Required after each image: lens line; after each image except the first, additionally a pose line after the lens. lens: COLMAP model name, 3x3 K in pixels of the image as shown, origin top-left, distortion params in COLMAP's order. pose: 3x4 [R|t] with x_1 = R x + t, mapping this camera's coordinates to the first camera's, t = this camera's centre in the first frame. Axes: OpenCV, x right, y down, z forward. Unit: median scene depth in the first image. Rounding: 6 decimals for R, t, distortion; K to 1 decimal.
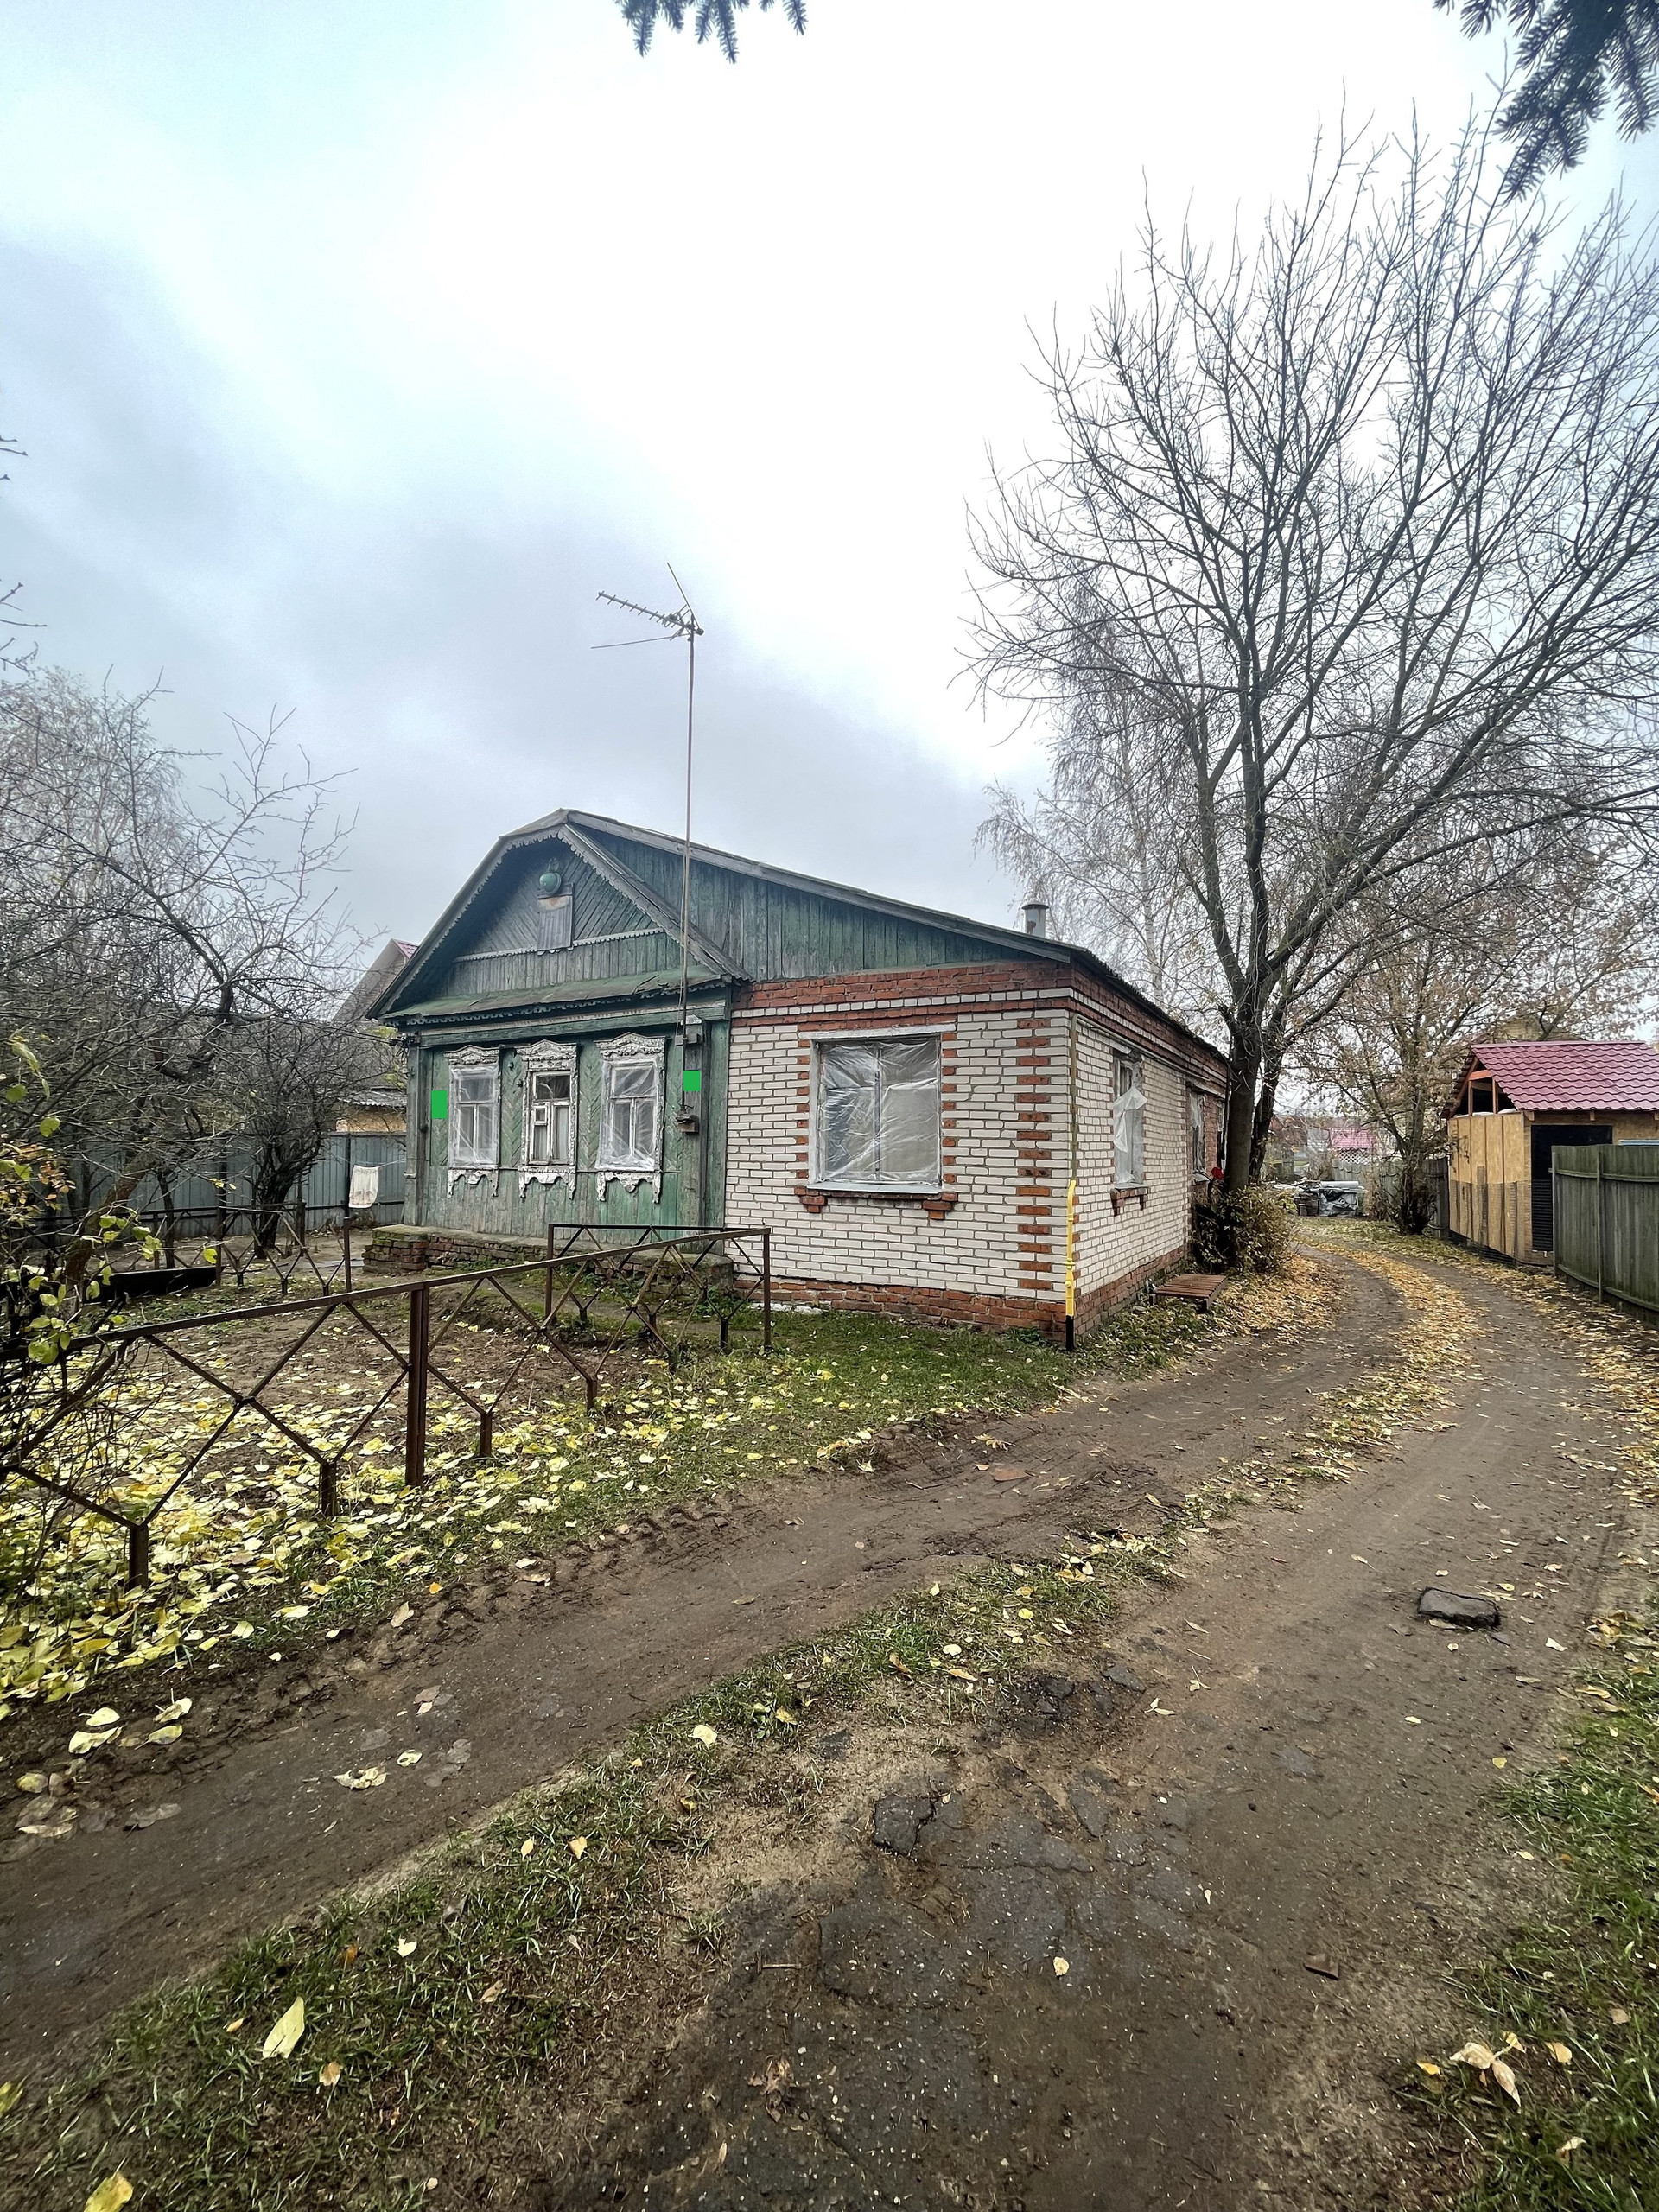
lens RADIAL K [[895.6, 0, 829.5], [0, 895.6, 1106.0], [0, 0, 1]] dist [-0.000222, -0.000007]
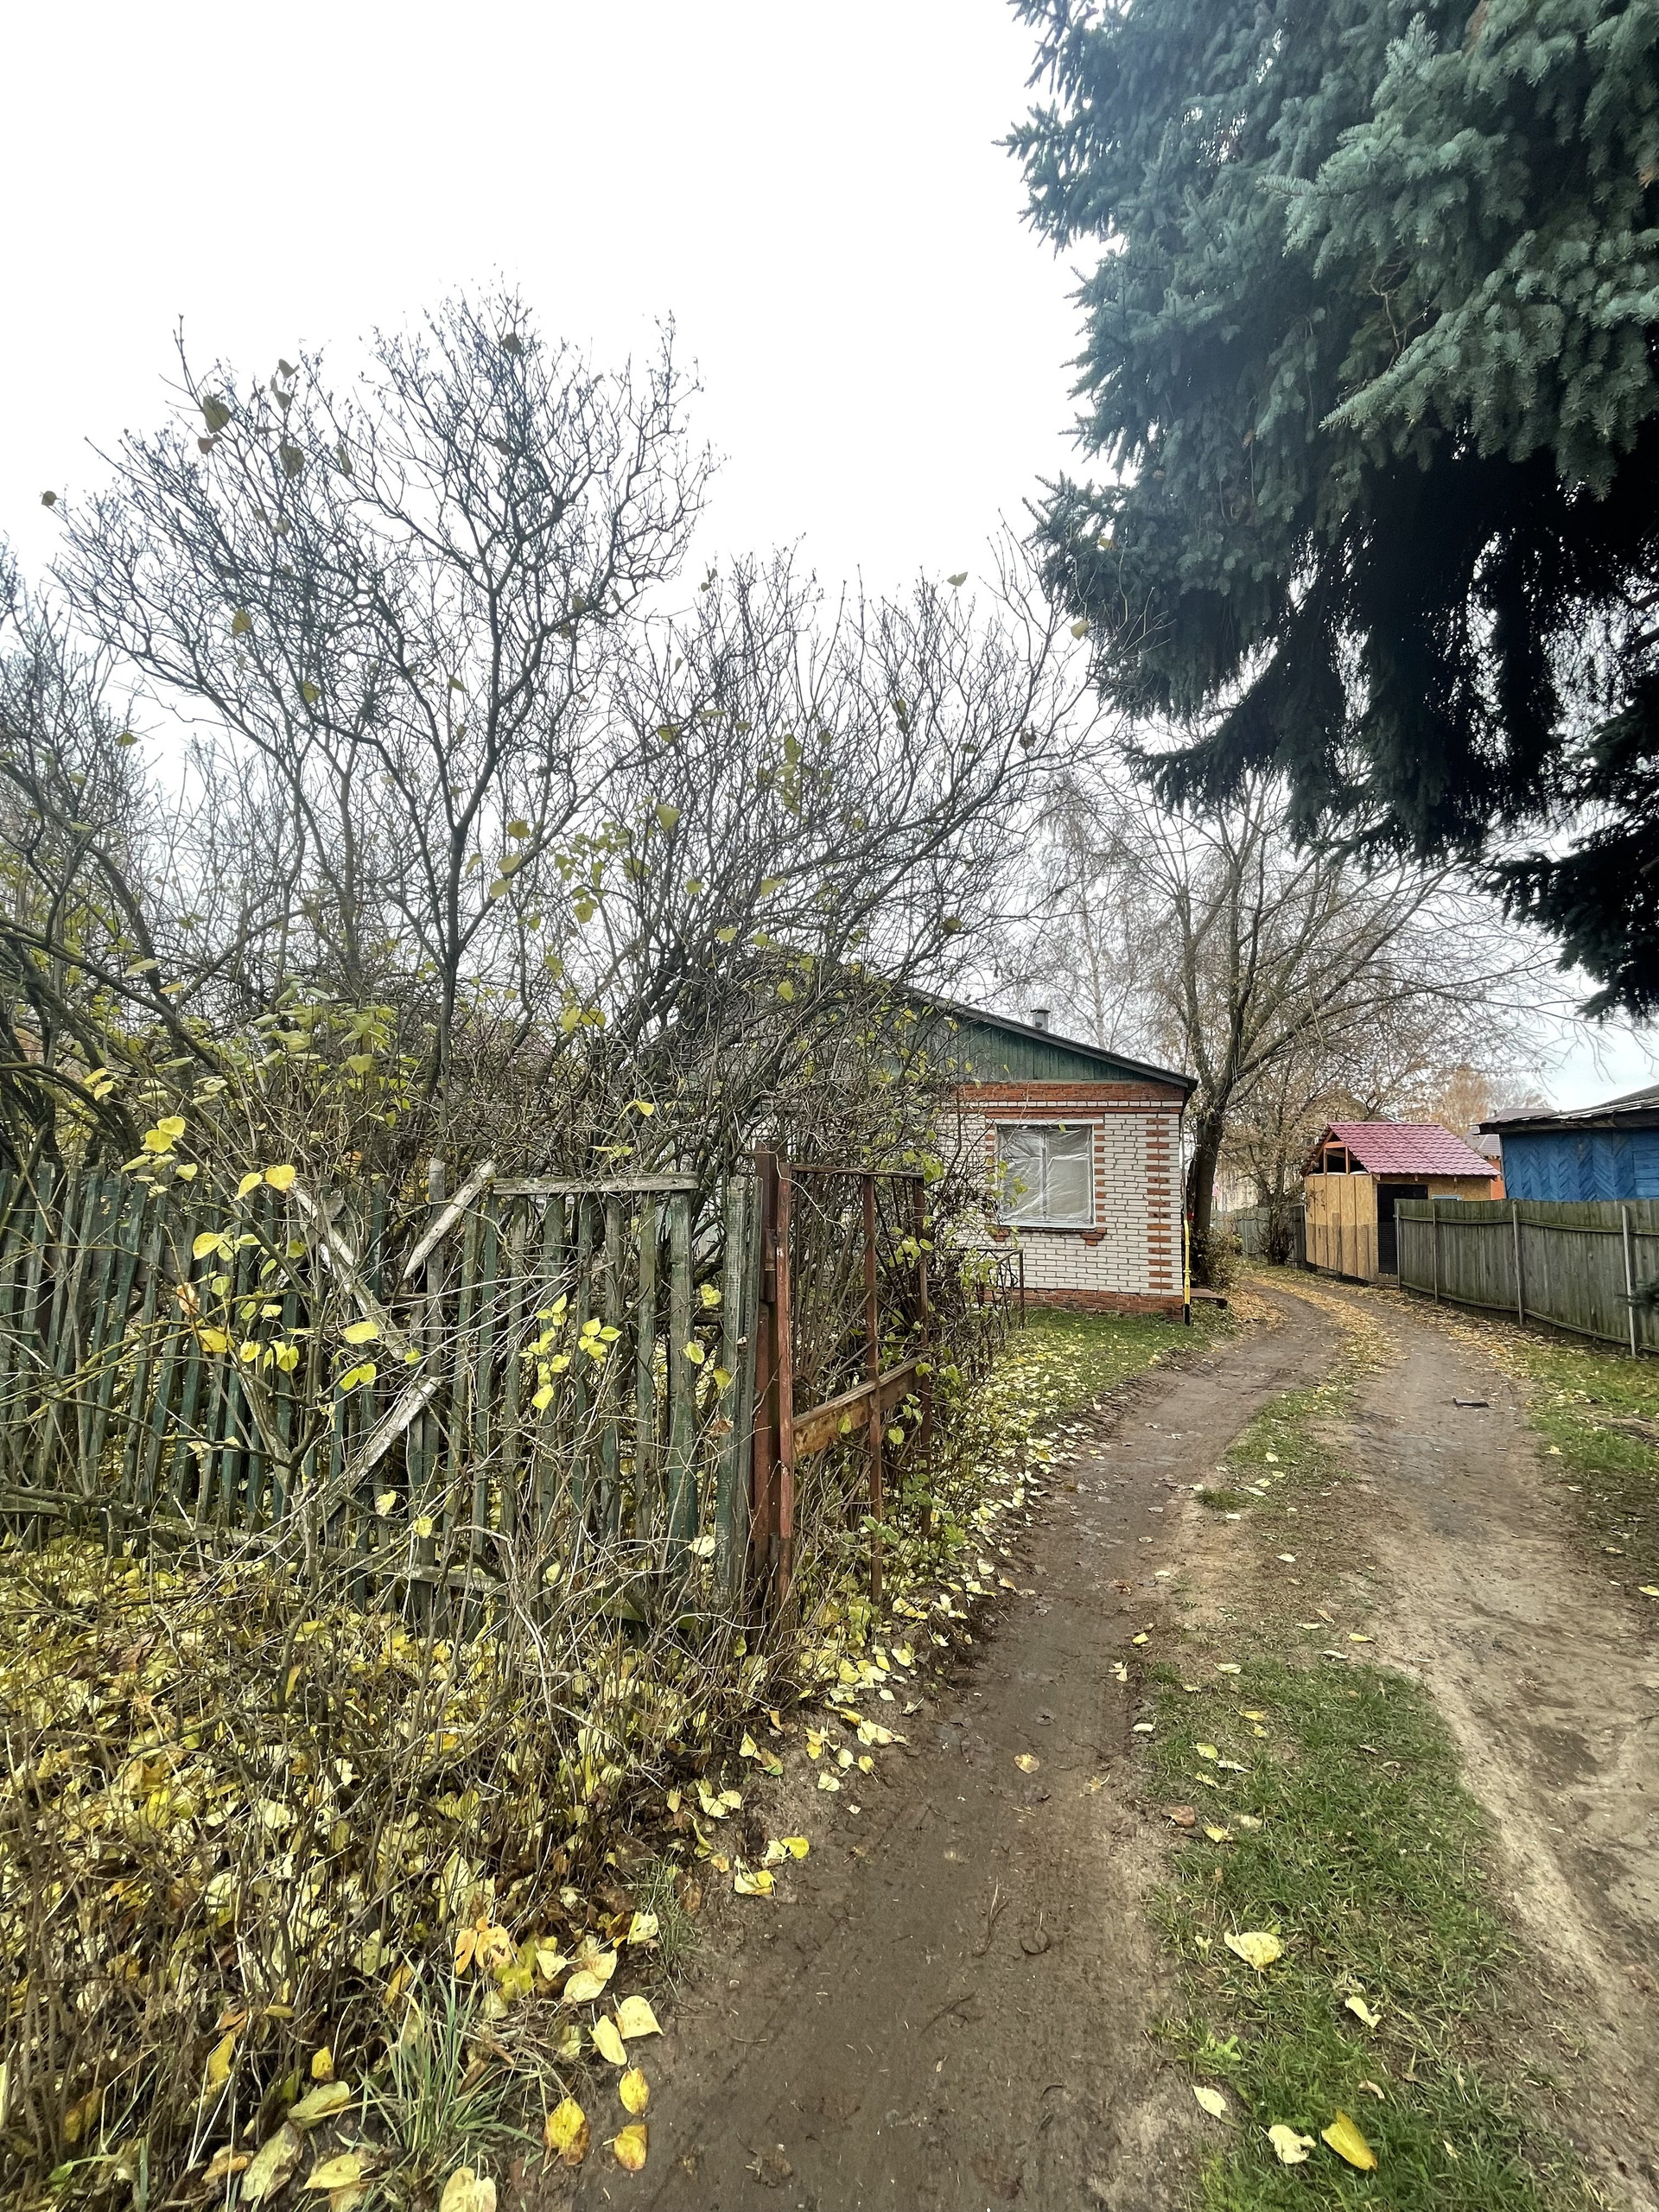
lens RADIAL K [[895.6, 0, 829.5], [0, 895.6, 1106.0], [0, 0, 1]] dist [-0.000222, -0.000007]
pose [[0.984092, 0.029742, 0.175154, -0.598569], [-0.021889, 0.998674, -0.046598, -0.031208], [-0.176308, 0.042023, 0.983438, -0.448667]]
